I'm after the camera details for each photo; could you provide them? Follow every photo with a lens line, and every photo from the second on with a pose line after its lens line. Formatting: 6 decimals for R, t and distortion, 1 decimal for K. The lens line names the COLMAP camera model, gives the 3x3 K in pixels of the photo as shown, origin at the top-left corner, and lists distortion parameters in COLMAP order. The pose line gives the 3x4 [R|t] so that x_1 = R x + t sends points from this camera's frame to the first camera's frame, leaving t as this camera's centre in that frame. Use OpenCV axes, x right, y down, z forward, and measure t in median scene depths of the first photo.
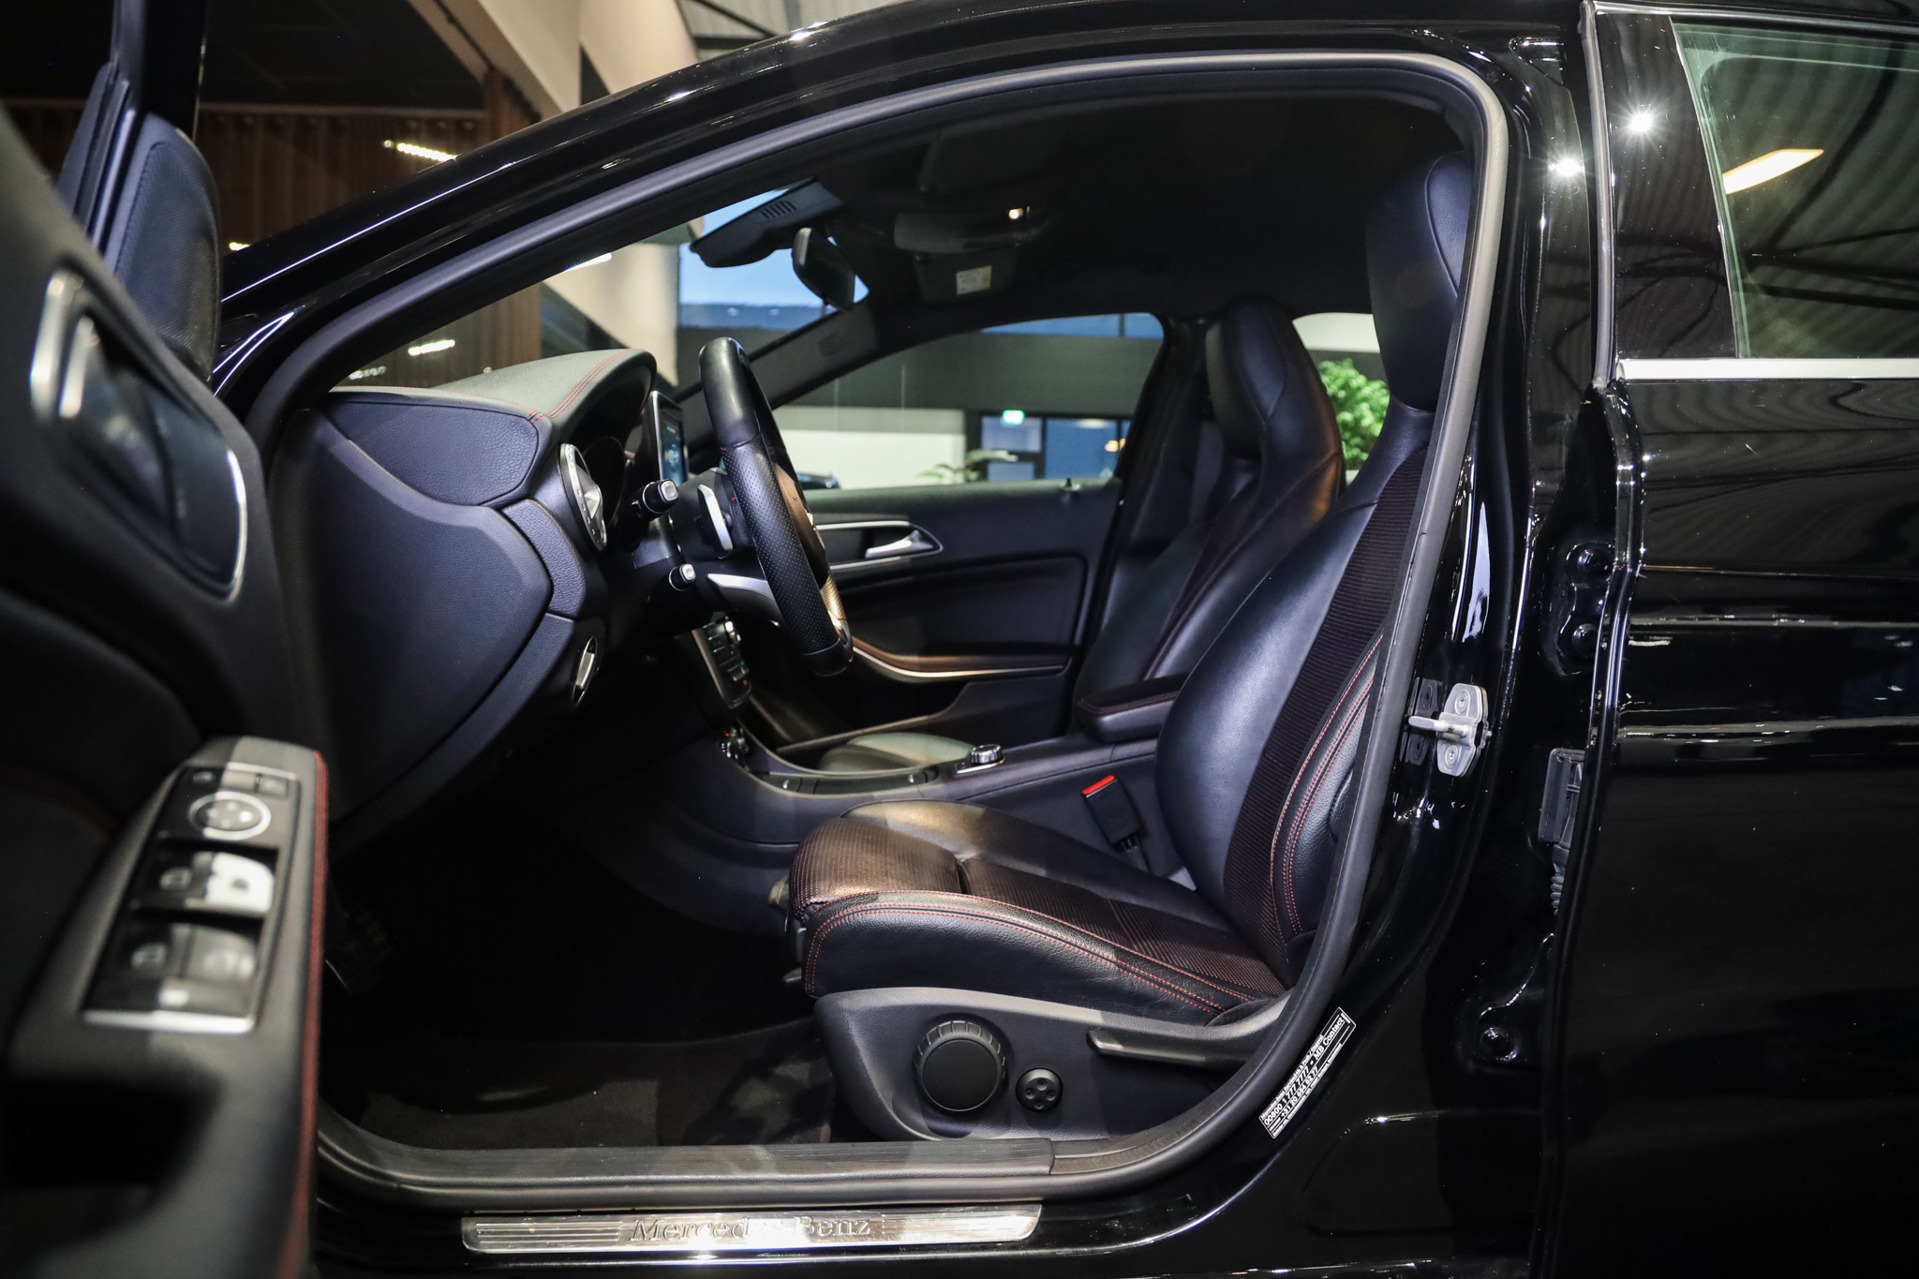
lens RADIAL K [[1304.6, 0, 959.0], [0, 1304.6, 639.4], [0, 0, 1]] dist [-0.089864, 0.049792]
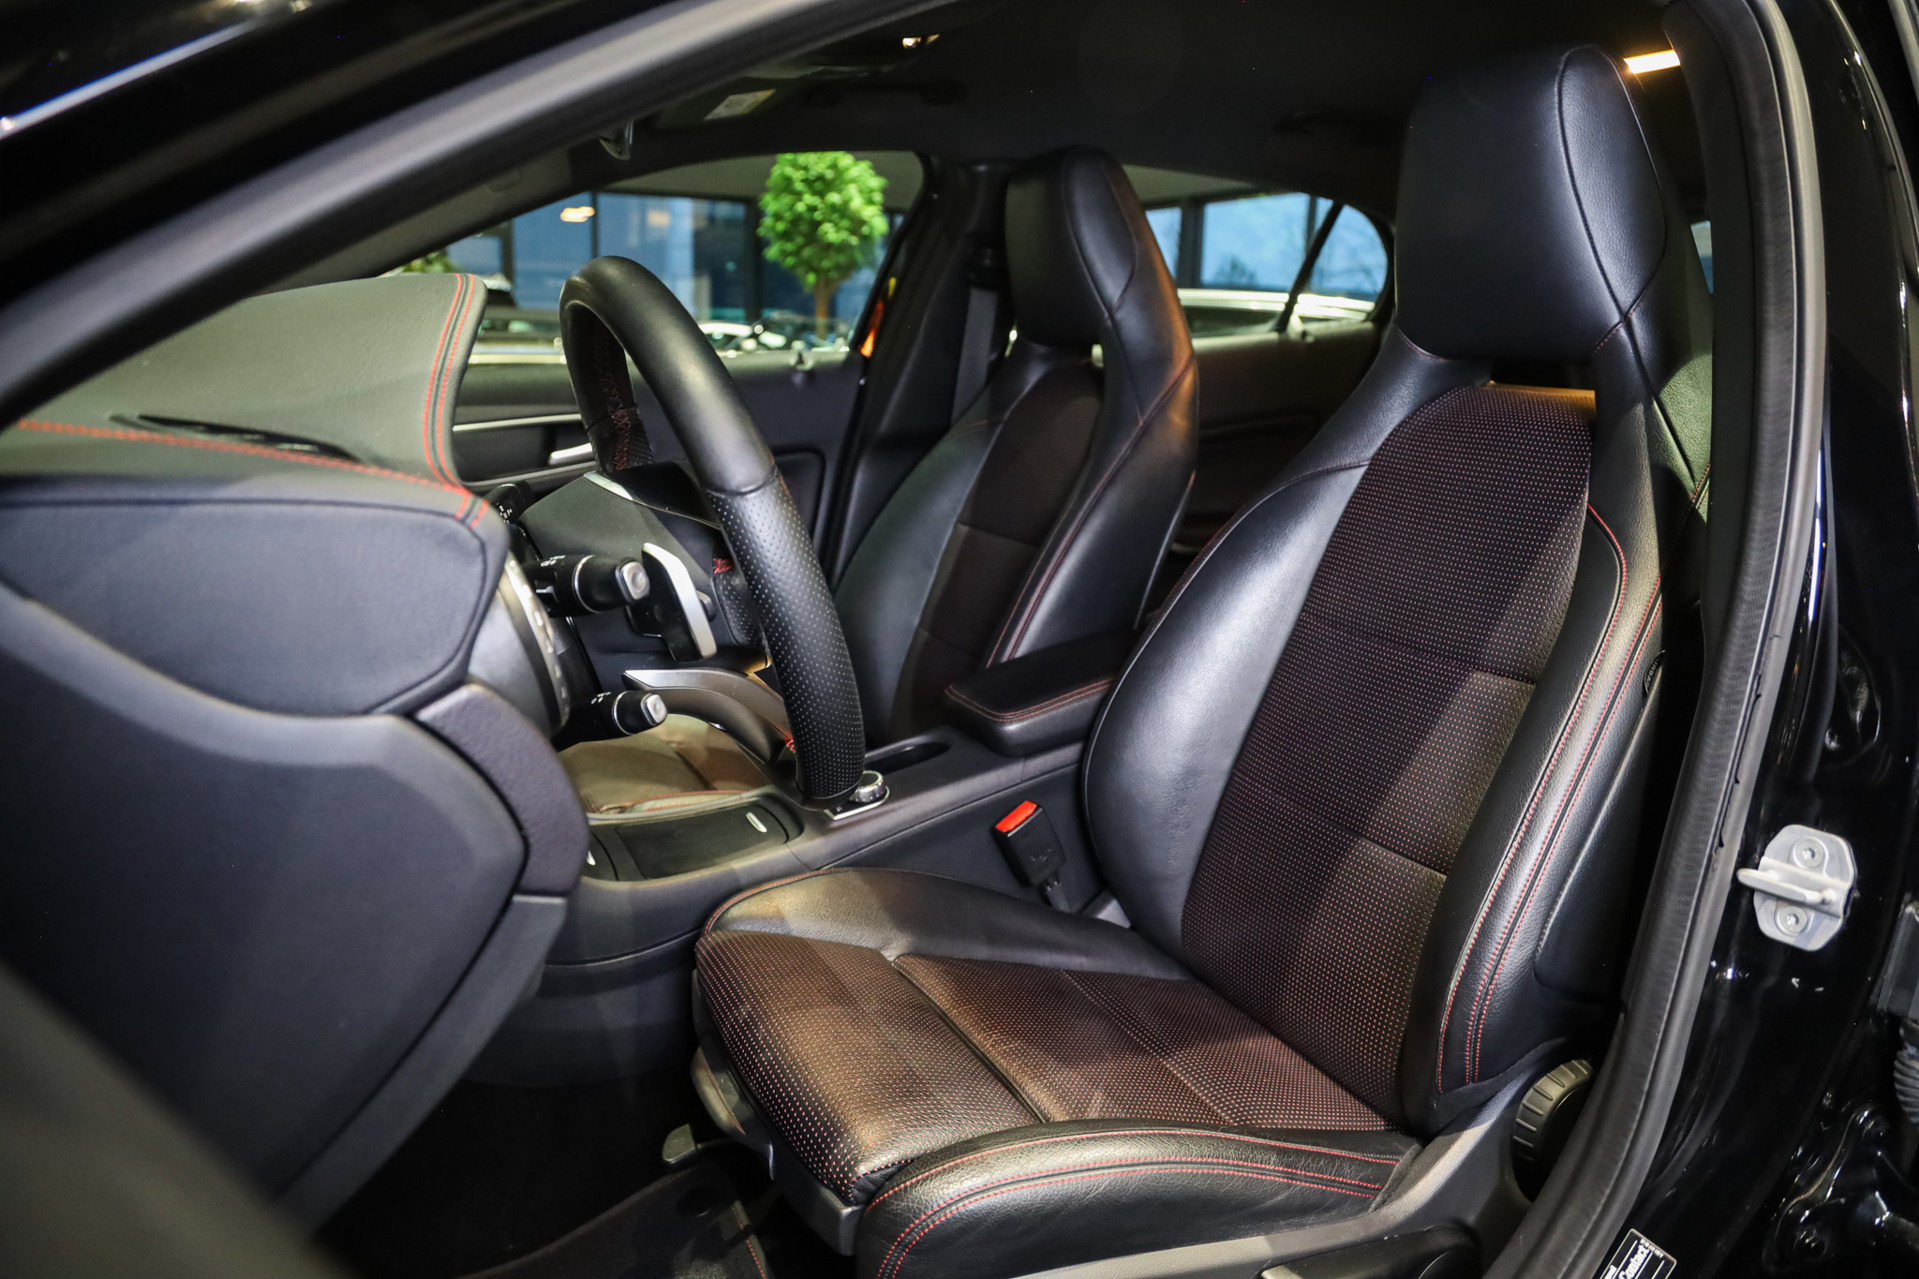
lens RADIAL K [[1304.6, 0, 948.6], [0, 1304.6, 650.3], [0, 0, 1]] dist [-0.089864, 0.049792]
pose [[0.920860, -0.080456, 0.381501, -0.221207], [0.011190, 0.983528, 0.180409, -0.128671], [-0.389732, -0.161862, 0.906592, 0.317735]]
